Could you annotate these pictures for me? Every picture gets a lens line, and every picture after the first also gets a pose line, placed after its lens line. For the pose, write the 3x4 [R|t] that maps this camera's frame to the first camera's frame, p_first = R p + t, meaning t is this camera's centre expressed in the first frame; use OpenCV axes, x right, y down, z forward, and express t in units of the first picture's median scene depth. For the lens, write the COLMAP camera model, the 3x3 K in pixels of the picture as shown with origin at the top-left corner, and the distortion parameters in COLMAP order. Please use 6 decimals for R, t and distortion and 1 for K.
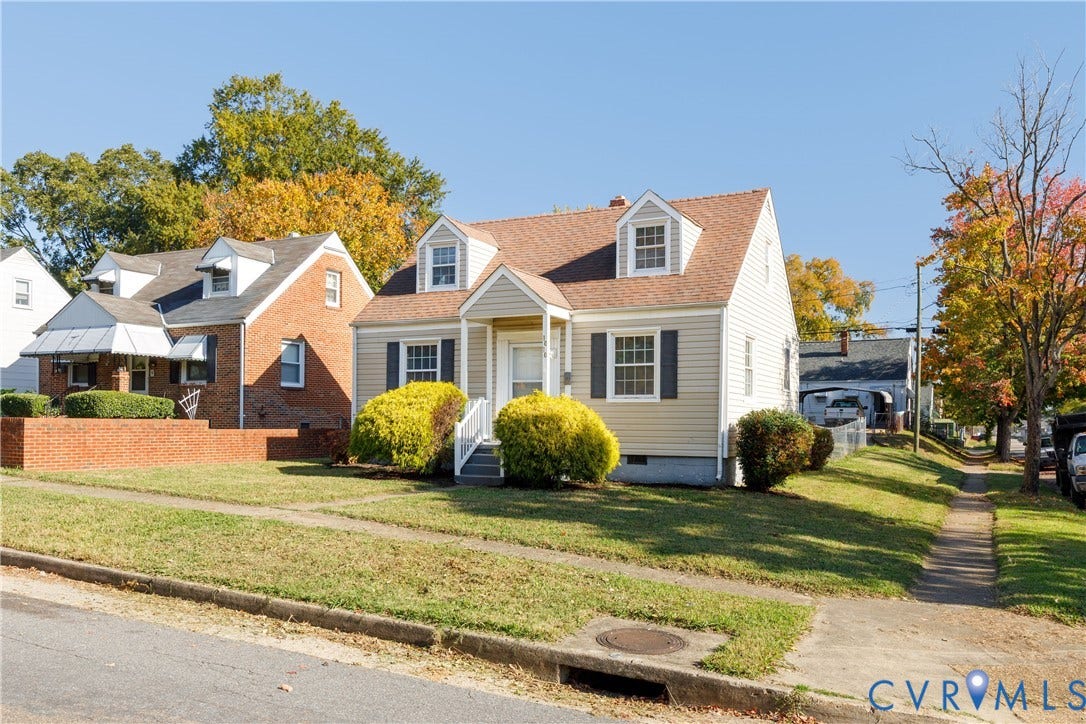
lens RADIAL K [[885.8, 0, 544.4], [0, 885.8, 356.6], [0, 0, 1]] dist [-0.008100, -0.003384]
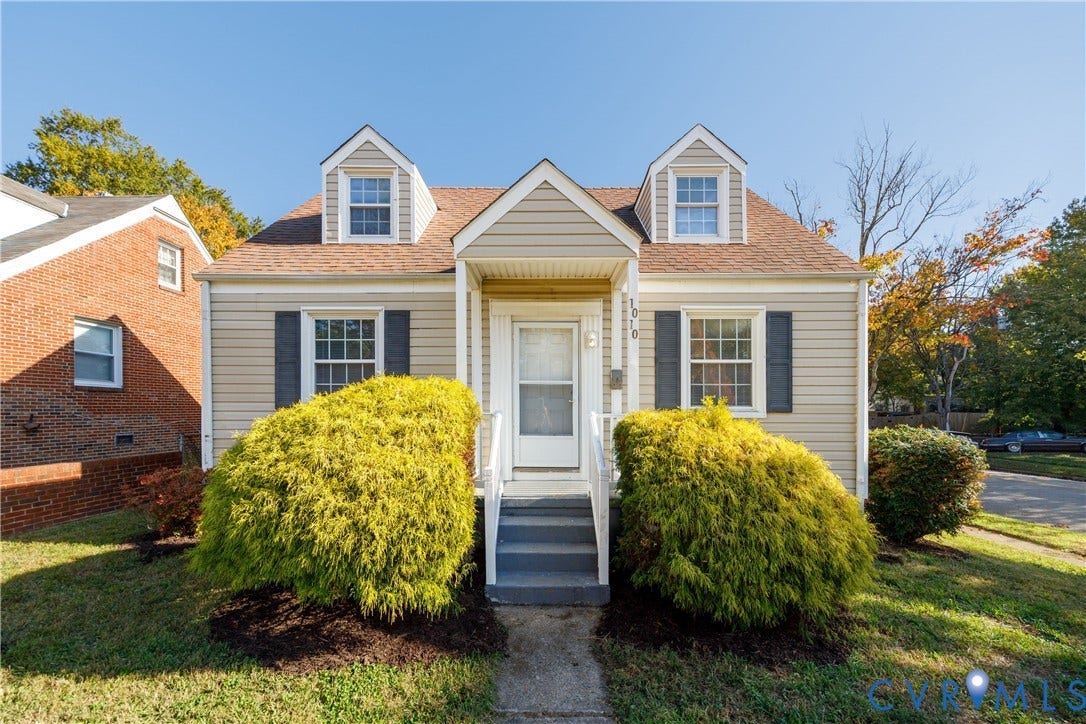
lens RADIAL K [[453.3, 0, 552.2], [0, 453.3, 411.0], [0, 0, 1]] dist [0.000606, -0.000215]
pose [[0.903332, -0.001703, 0.428940, -0.151277], [-0.028878, 0.997482, 0.064777, 0.026401], [-0.427970, -0.070902, 0.901008, 0.696806]]
